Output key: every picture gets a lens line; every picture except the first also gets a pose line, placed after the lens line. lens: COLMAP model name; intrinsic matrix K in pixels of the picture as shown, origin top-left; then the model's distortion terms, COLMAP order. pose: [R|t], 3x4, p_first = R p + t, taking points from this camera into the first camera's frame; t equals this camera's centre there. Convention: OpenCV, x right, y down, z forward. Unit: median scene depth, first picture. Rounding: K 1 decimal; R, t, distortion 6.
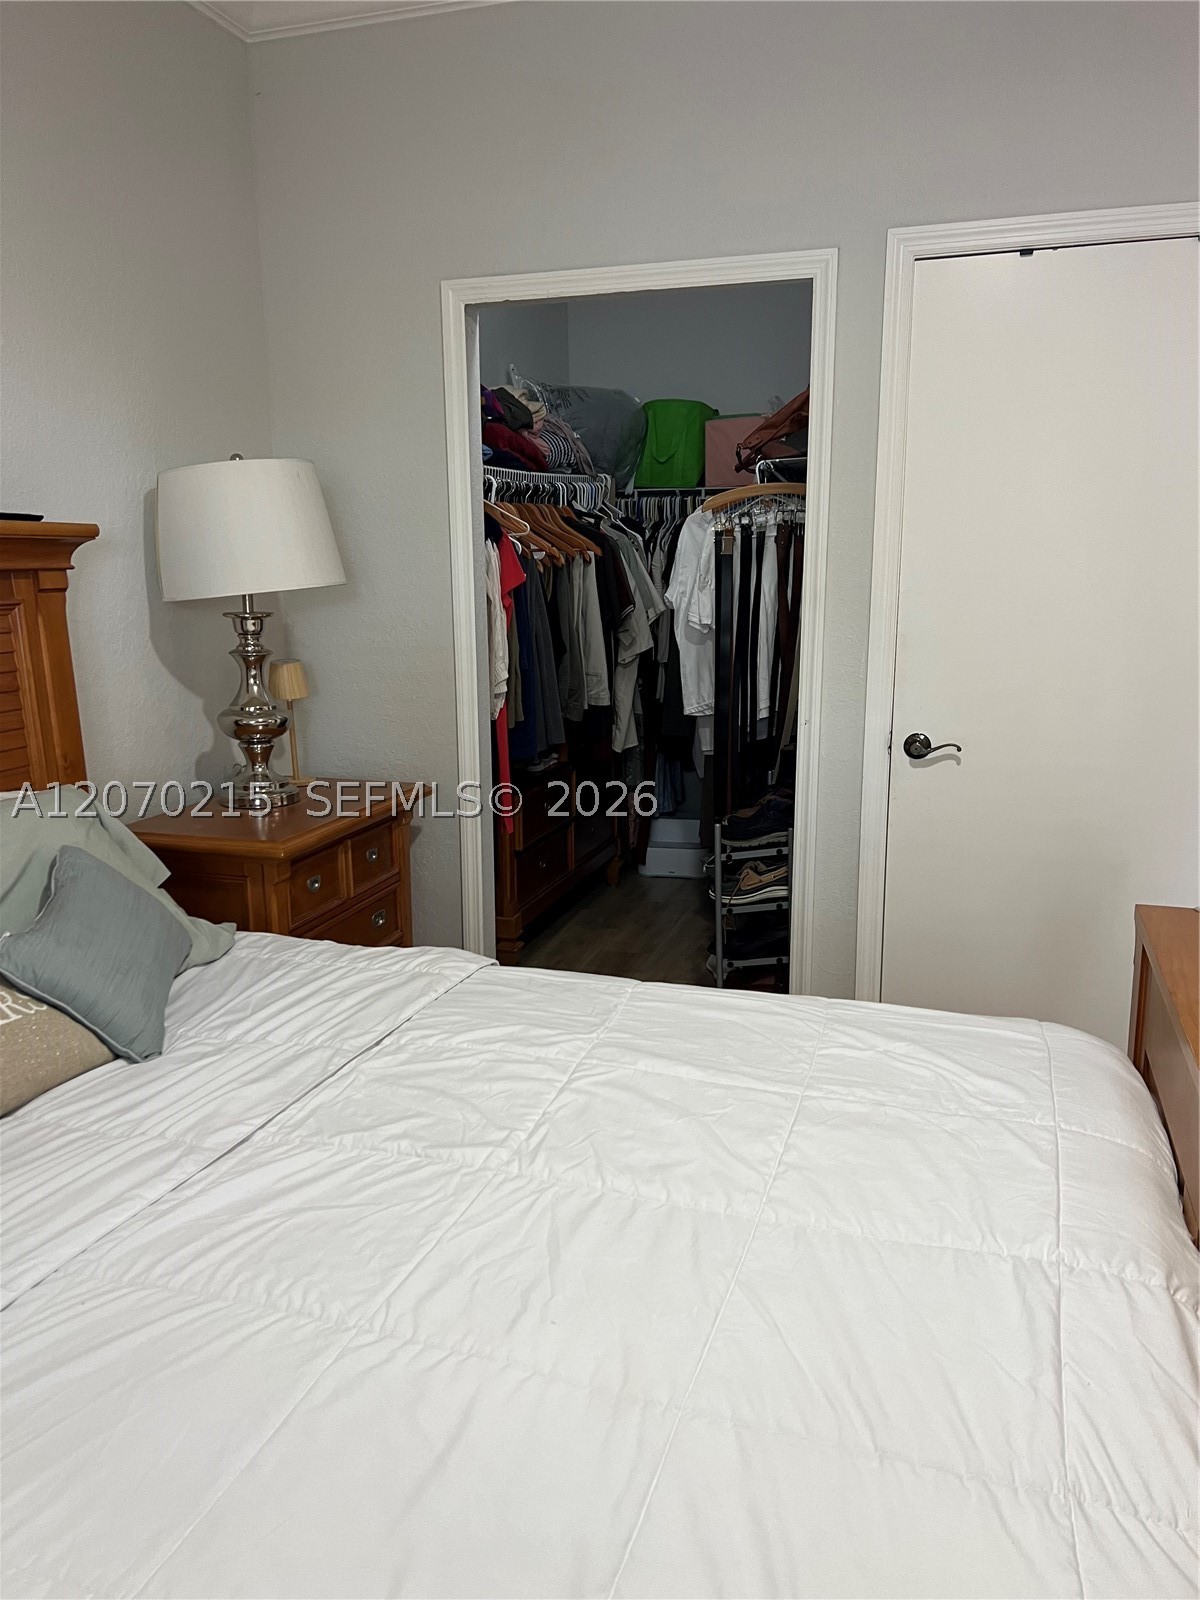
lens RADIAL K [[1208.7, 0, 603.0], [0, 1208.7, 811.1], [0, 0, 1]] dist [0.081434, -0.084269]
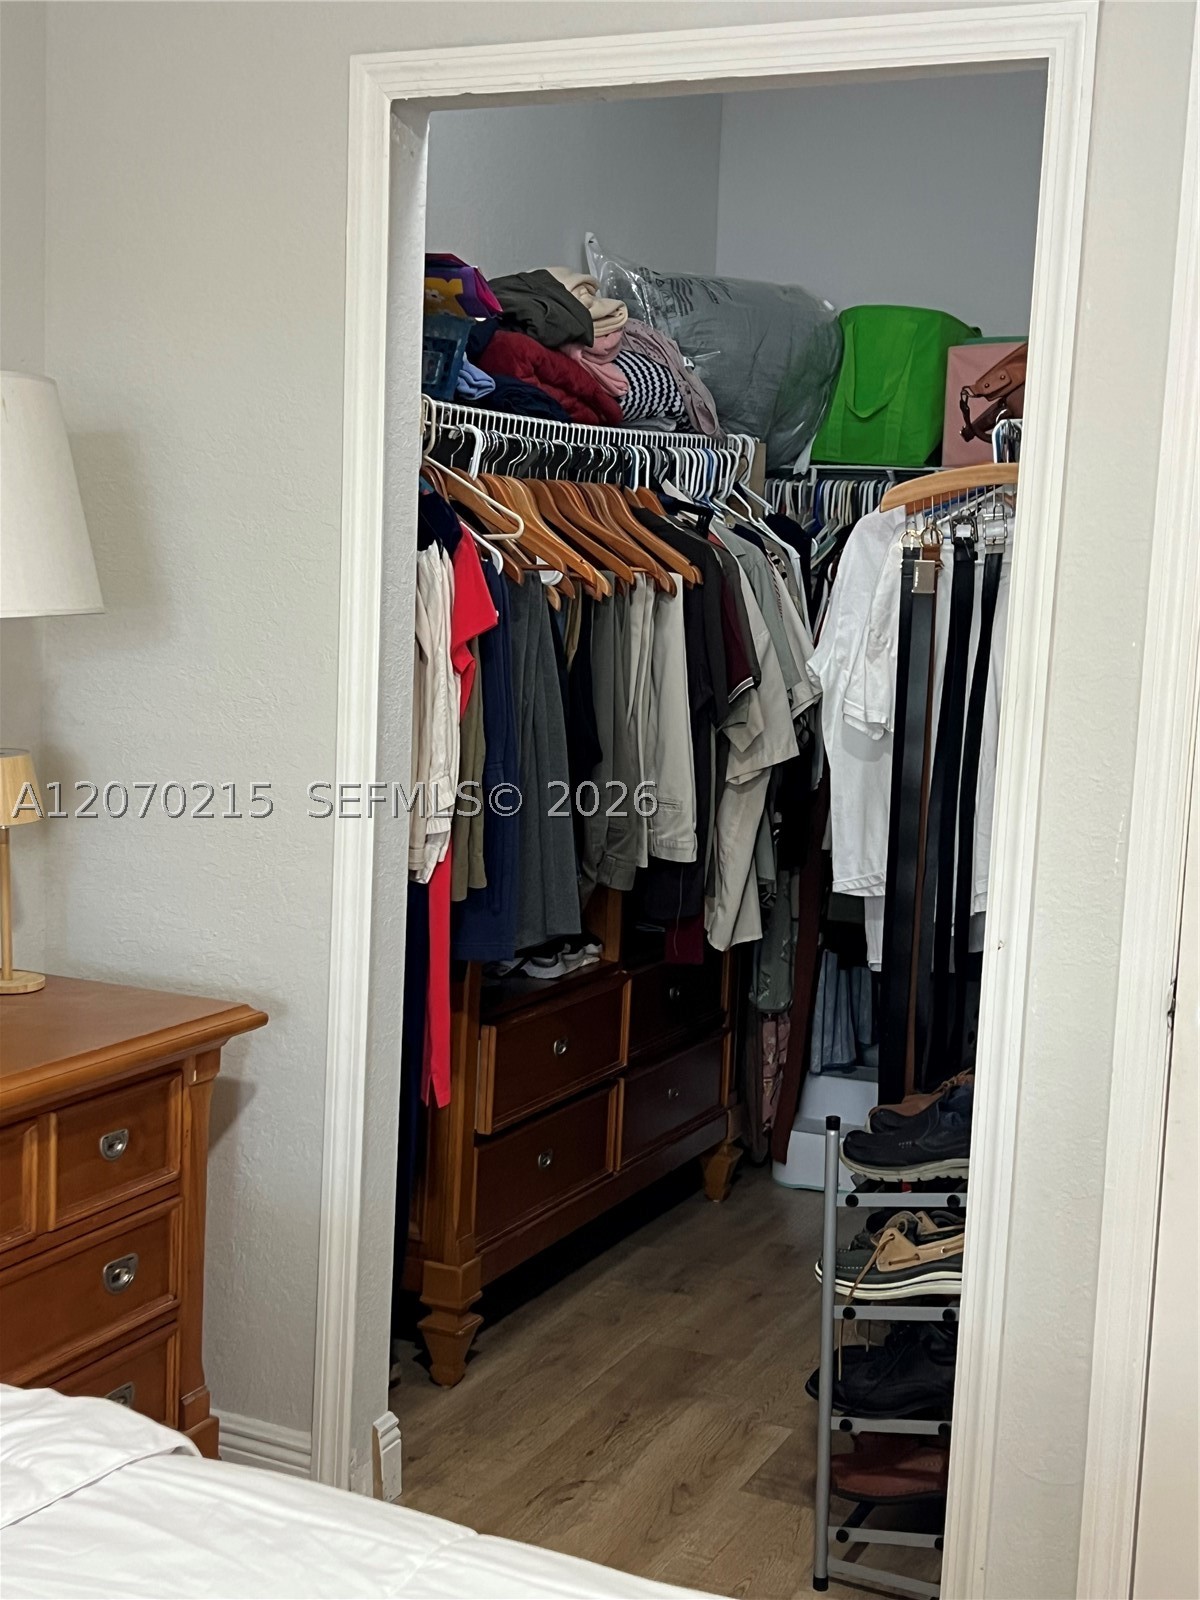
lens RADIAL K [[2087.8, 0, 601.3], [0, 2087.8, 793.9], [0, 0, 1]] dist [0.147390, 0.000000]
pose [[0.989940, 0.066651, -0.124803, 0.081899], [-0.078906, 0.992251, -0.095977, -0.029411], [0.117439, 0.104859, 0.987529, 0.106813]]
